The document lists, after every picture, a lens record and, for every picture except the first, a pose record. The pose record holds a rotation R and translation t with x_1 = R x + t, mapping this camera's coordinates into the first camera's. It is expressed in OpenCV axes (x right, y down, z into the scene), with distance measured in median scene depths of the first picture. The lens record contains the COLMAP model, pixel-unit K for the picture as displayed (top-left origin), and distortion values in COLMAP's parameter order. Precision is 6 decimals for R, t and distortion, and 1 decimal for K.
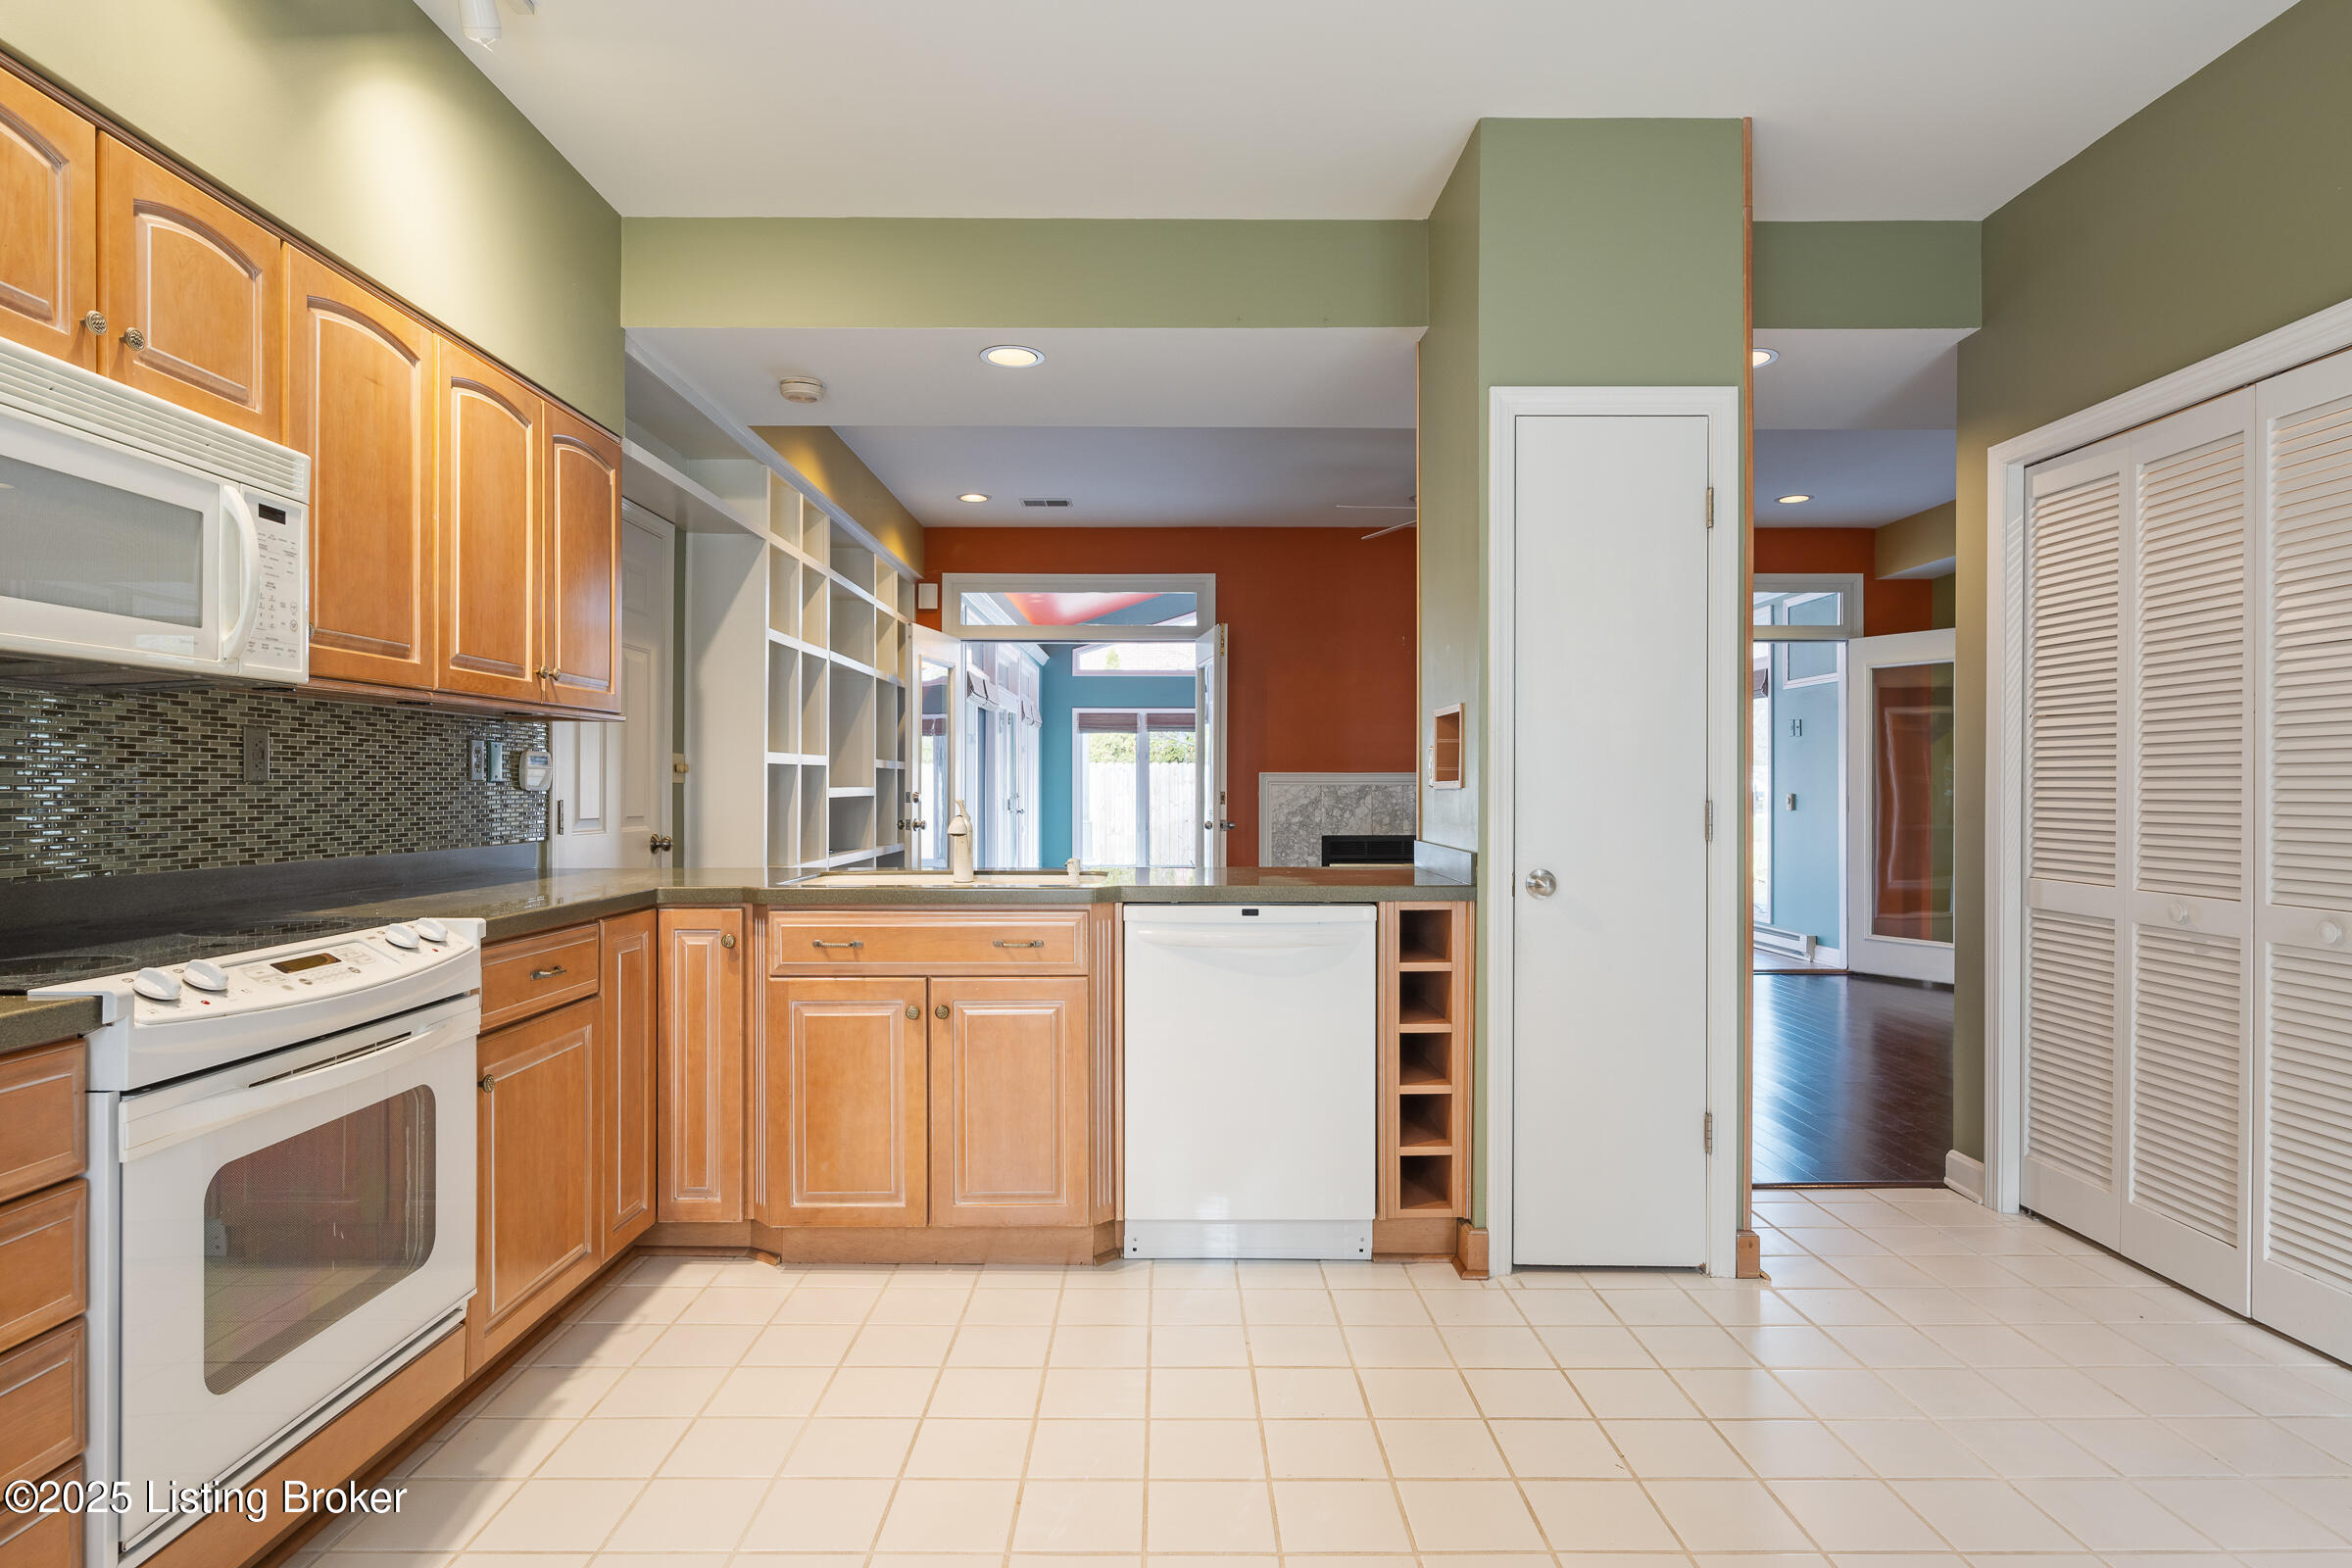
lens RADIAL K [[1287.0, 0, 1176.0], [0, 1287.0, 784.0], [0, 0, 1]] dist [0.000936, 0.000429]
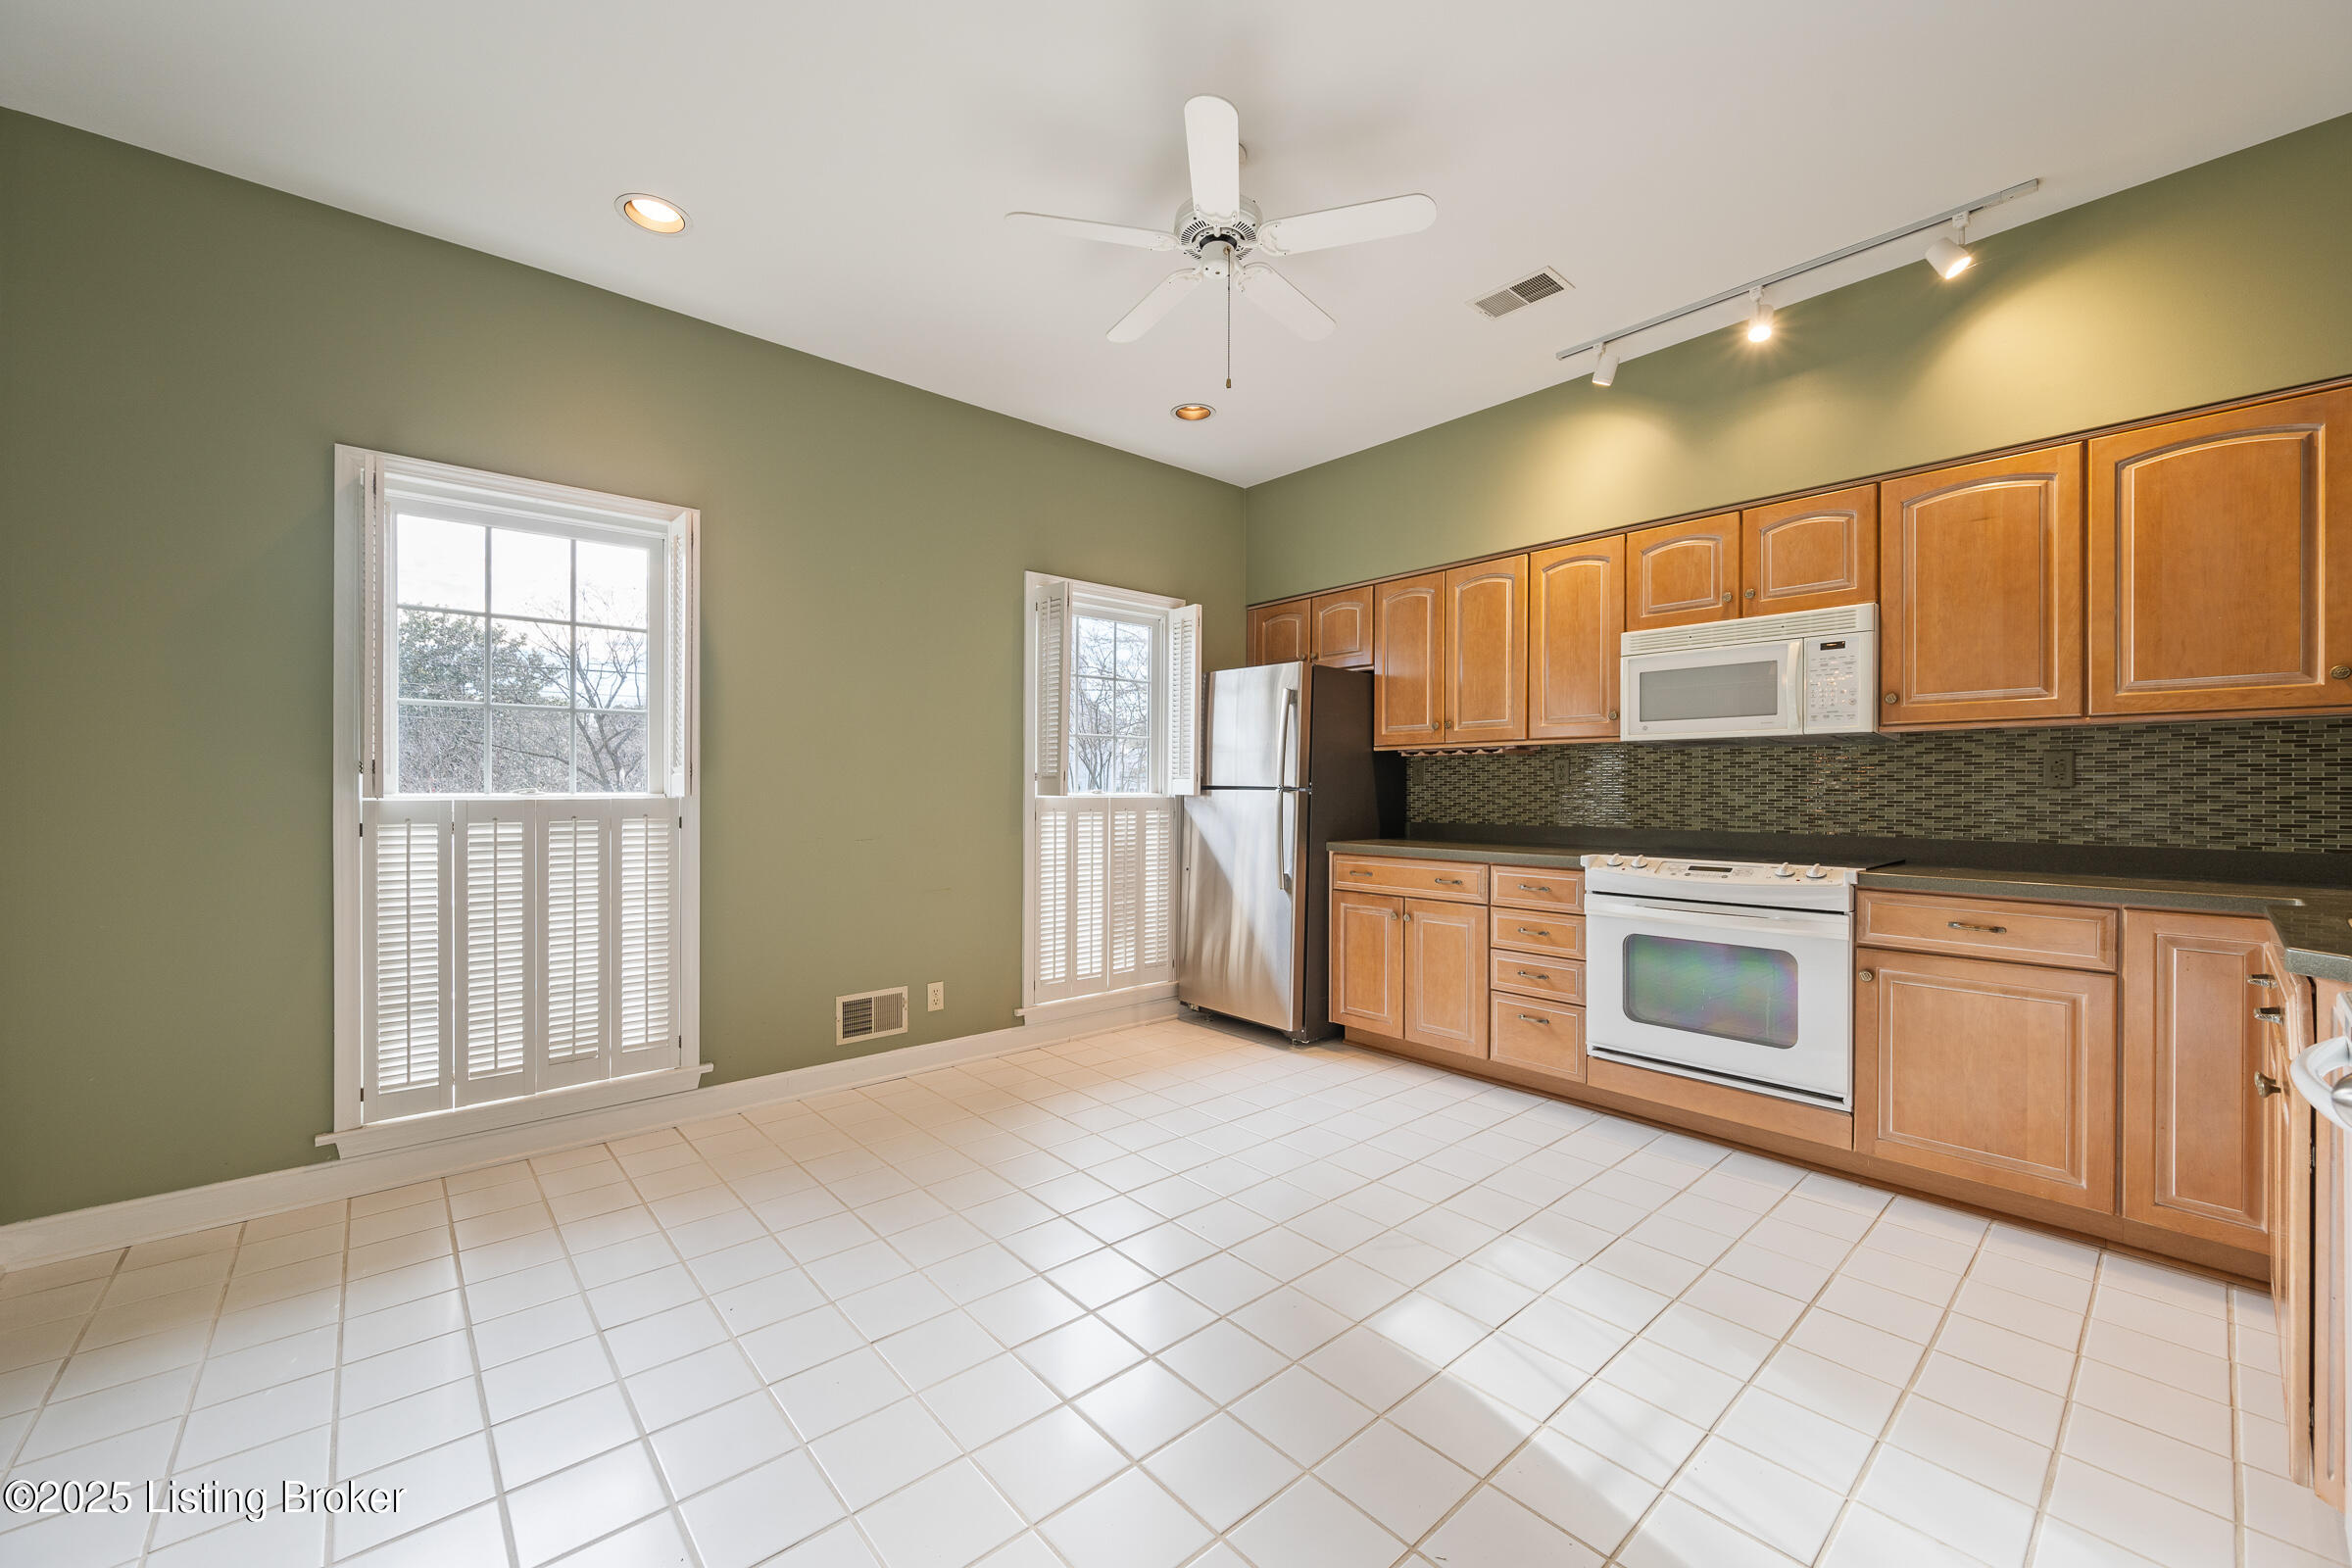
lens RADIAL K [[944.3, 0, 1176.0], [0, 944.3, 784.0], [0, 0, 1]] dist [0.002366, 0.000109]
pose [[-0.760191, -0.001138, -0.649698, 0.865742], [0.001809, 0.999991, -0.003868, -0.003576], [0.649697, -0.004116, -0.760182, 1.325773]]
